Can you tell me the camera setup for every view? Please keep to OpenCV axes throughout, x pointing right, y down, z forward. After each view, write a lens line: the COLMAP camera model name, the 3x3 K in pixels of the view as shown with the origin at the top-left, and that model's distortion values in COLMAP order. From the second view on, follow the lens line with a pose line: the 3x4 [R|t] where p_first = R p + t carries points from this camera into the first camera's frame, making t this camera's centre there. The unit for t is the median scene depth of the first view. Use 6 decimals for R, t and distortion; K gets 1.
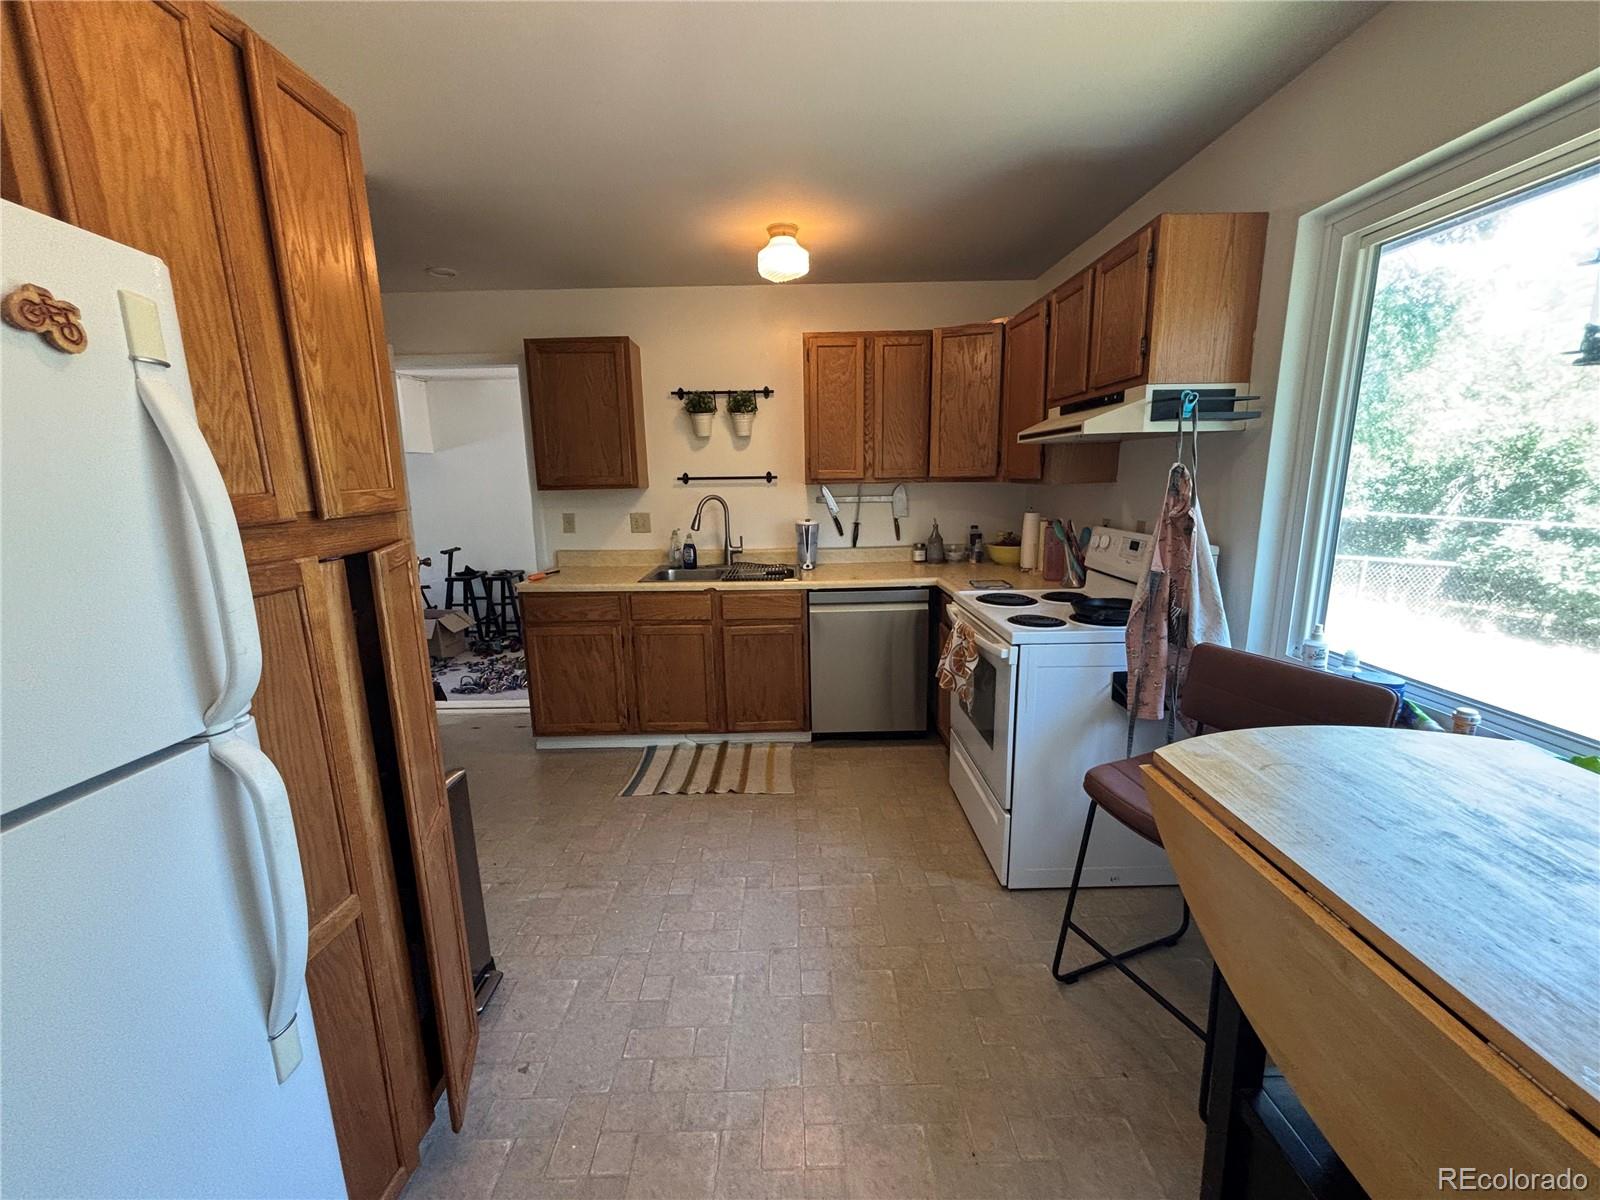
lens RADIAL K [[646.0, 0, 795.8], [0, 646.0, 599.2], [0, 0, 1]] dist [0.000115, -0.000036]
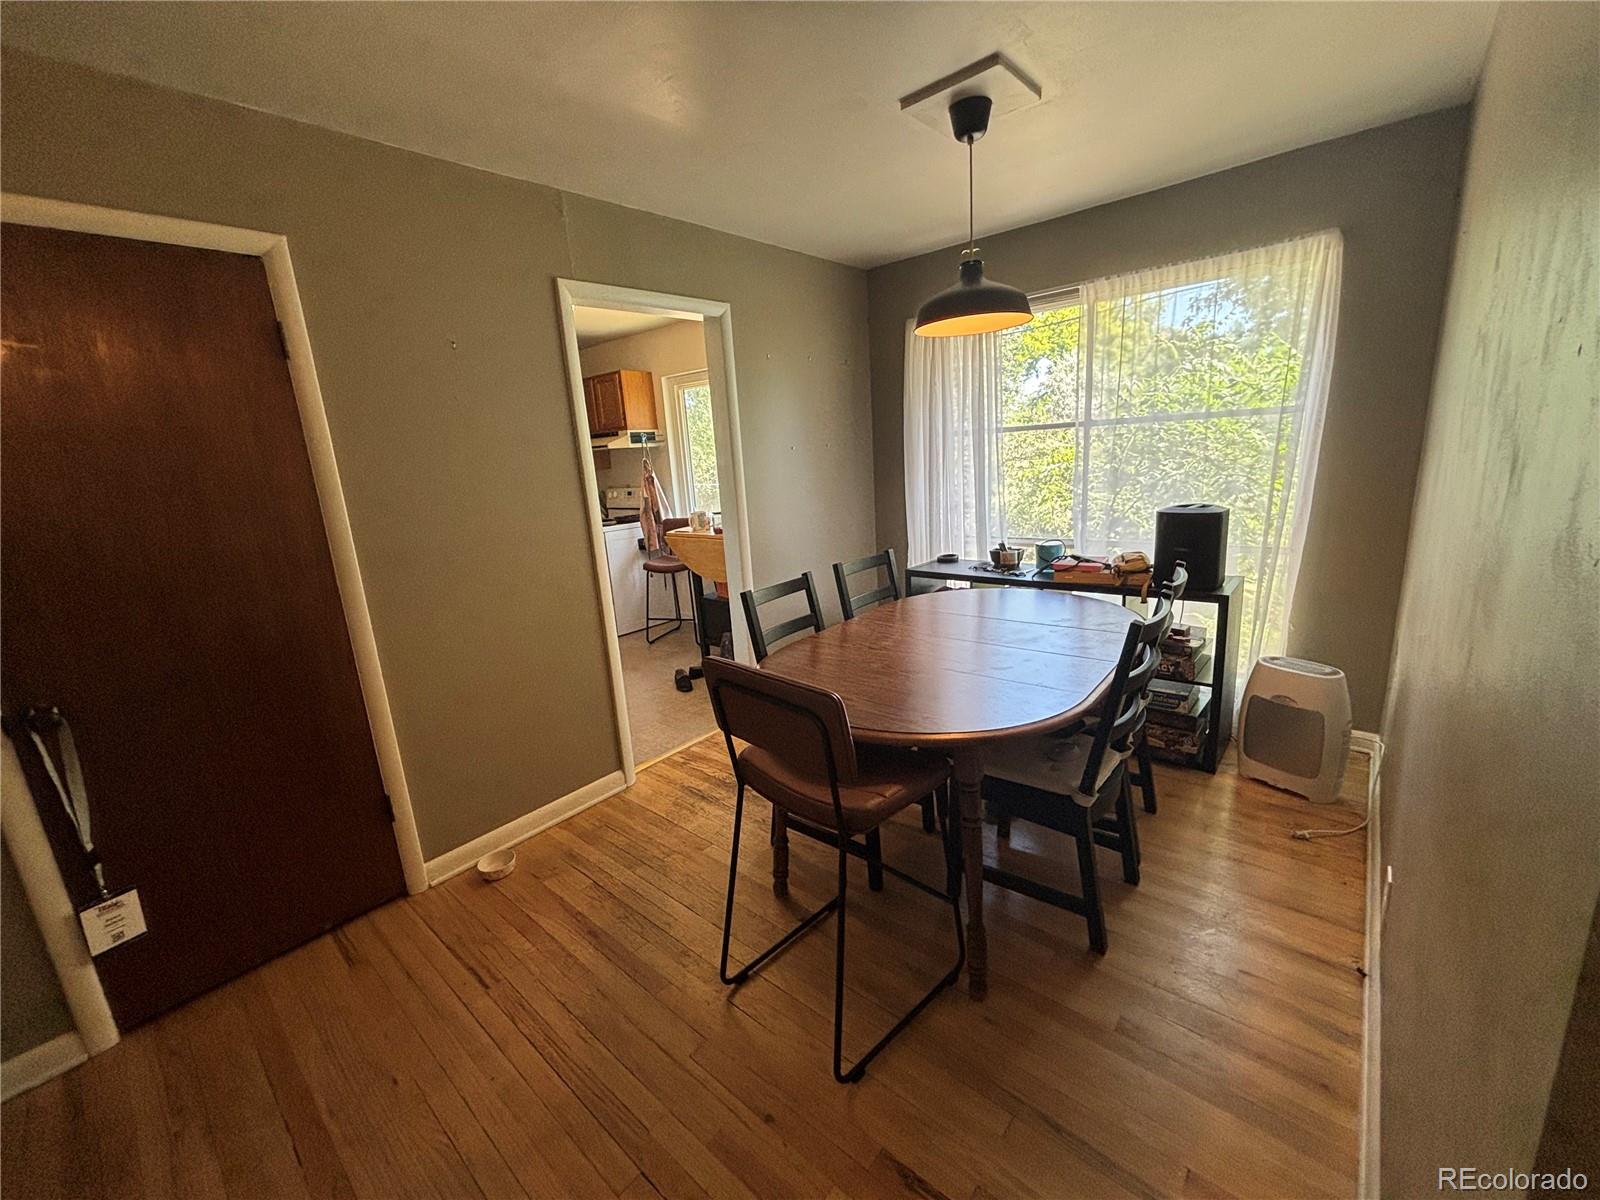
lens RADIAL K [[646.0, 0, 799.0], [0, 646.0, 601.9], [0, 0, 1]] dist [0.000115, -0.000036]
pose [[0.655457, -0.195284, 0.729548, -1.138683], [0.197396, 0.976710, 0.084095, 0.296044], [-0.728979, 0.088889, 0.678740, -1.344766]]
